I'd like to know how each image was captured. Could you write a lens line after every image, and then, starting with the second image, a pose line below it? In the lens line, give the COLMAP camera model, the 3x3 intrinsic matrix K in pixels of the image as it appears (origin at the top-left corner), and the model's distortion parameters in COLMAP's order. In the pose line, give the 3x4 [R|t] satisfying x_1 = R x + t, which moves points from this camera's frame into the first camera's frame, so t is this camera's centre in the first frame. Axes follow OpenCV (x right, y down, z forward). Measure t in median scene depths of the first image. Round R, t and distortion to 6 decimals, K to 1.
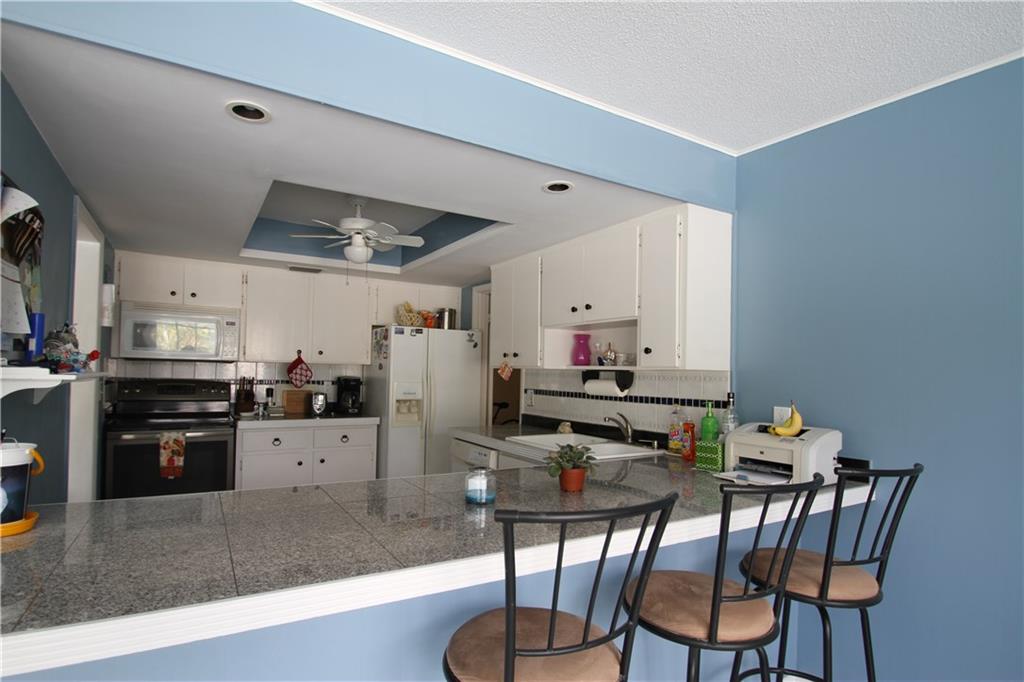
lens RADIAL K [[529.2, 0, 513.6], [0, 529.2, 346.4], [0, 0, 1]] dist [-0.016031, -0.001755]
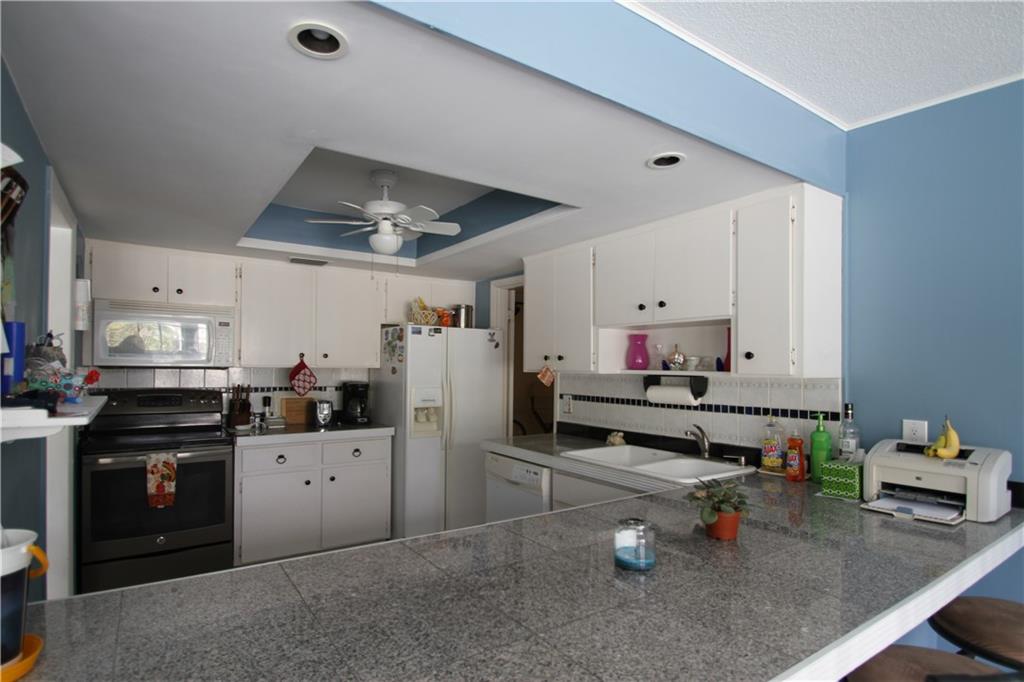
lens RADIAL K [[529.2, 0, 509.4], [0, 529.2, 346.7], [0, 0, 1]] dist [-0.016031, -0.001755]
pose [[0.998260, -0.010321, 0.058052, -0.154636], [0.009522, 0.999856, 0.014024, -0.018146], [-0.058188, -0.013447, 0.998215, 0.138861]]
